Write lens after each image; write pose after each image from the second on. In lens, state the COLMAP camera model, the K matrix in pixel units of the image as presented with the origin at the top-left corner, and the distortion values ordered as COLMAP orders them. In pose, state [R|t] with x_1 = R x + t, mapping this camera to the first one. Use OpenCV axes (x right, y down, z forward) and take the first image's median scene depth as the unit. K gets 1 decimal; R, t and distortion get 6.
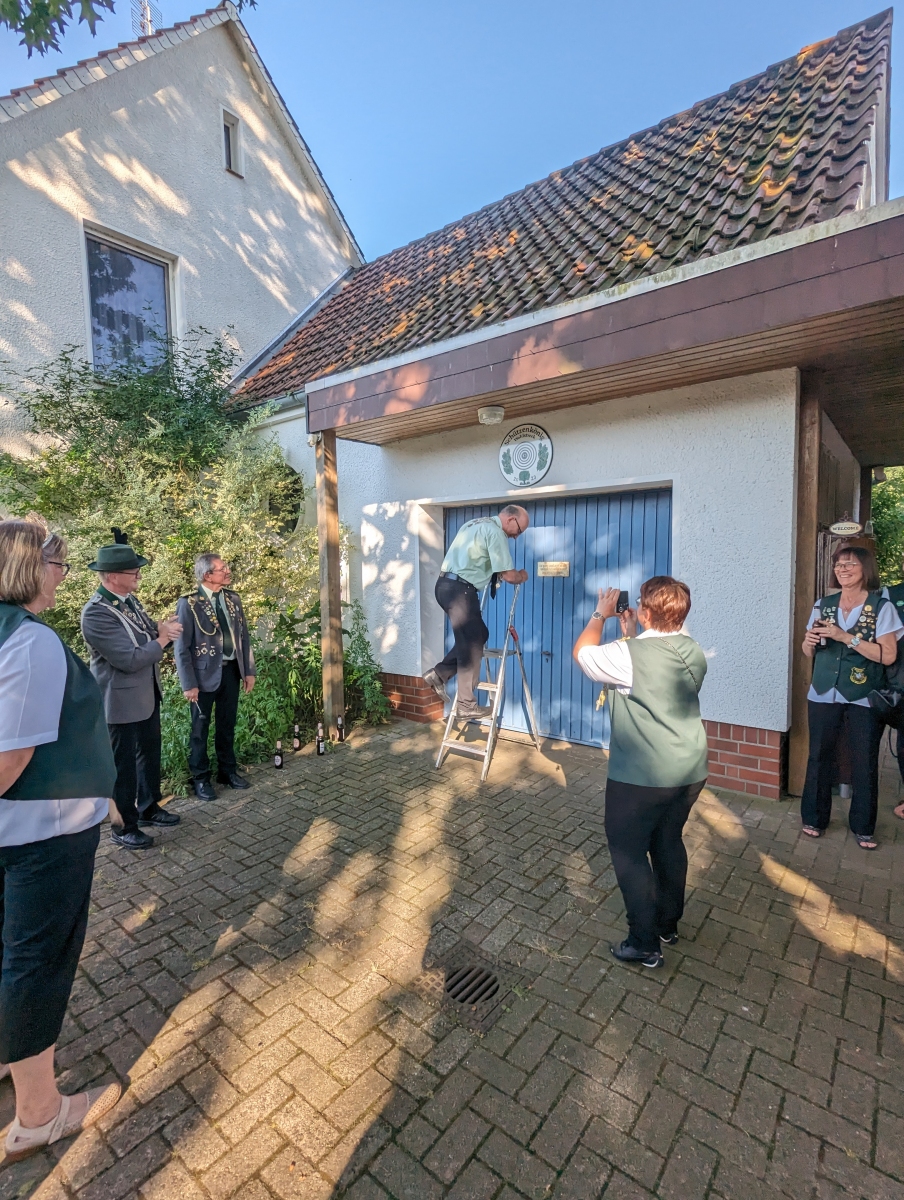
lens RADIAL K [[582.2, 0, 446.5], [0, 582.2, 604.9], [0, 0, 1]] dist [0.000498, 0.001203]
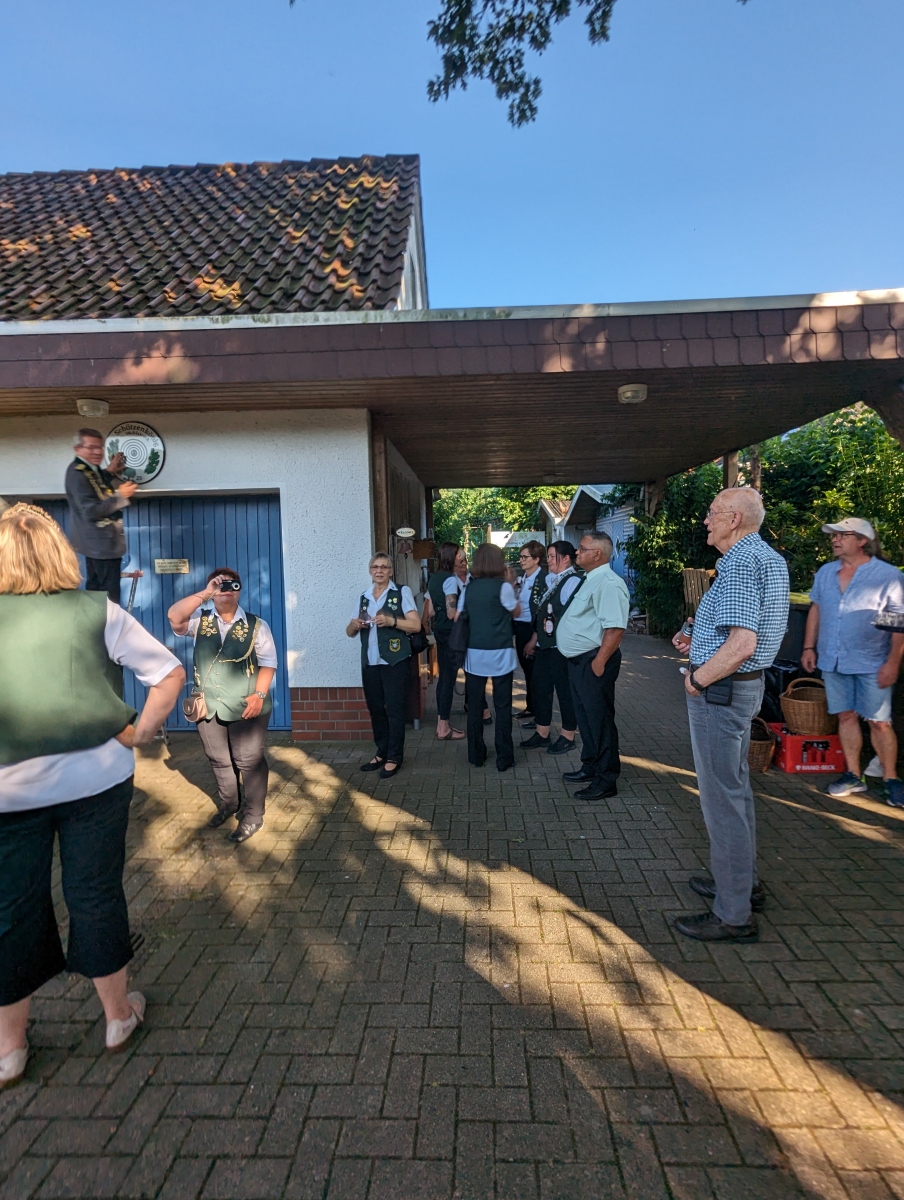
lens RADIAL K [[579.8, 0, 461.2], [0, 579.8, 598.0], [0, 0, 1]] dist [0.003064, 0.000288]
pose [[0.796323, -0.046156, 0.603109, -0.028526], [0.056154, 0.998420, 0.002267, 0.019226], [-0.602260, 0.032062, 0.797656, -0.113714]]
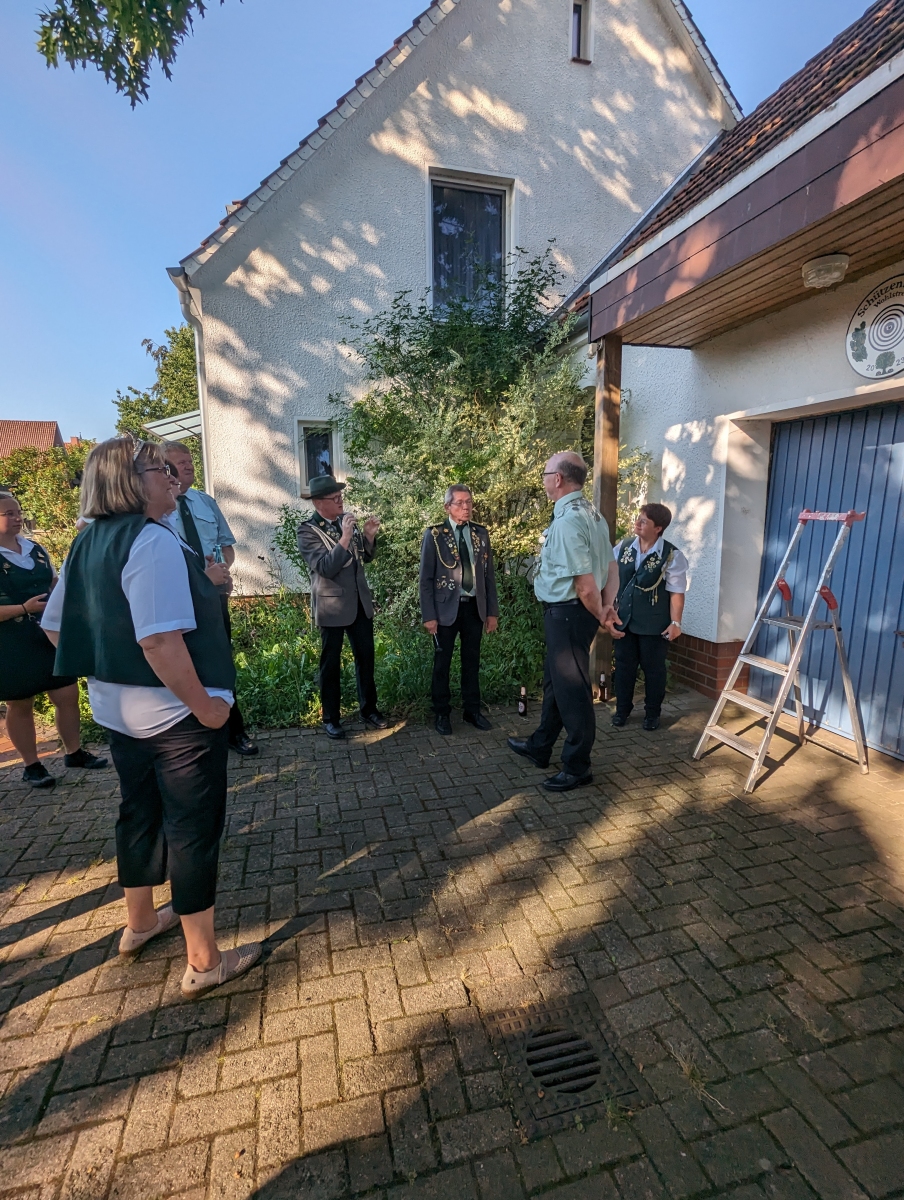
lens RADIAL K [[593.2, 0, 455.2], [0, 593.2, 599.8], [0, 0, 1]] dist [-0.034677, 0.032046]
pose [[0.810383, 0.101059, -0.577119, 0.137835], [-0.049251, 0.993276, 0.104776, -0.000511], [0.583827, -0.056485, 0.809911, 0.155859]]
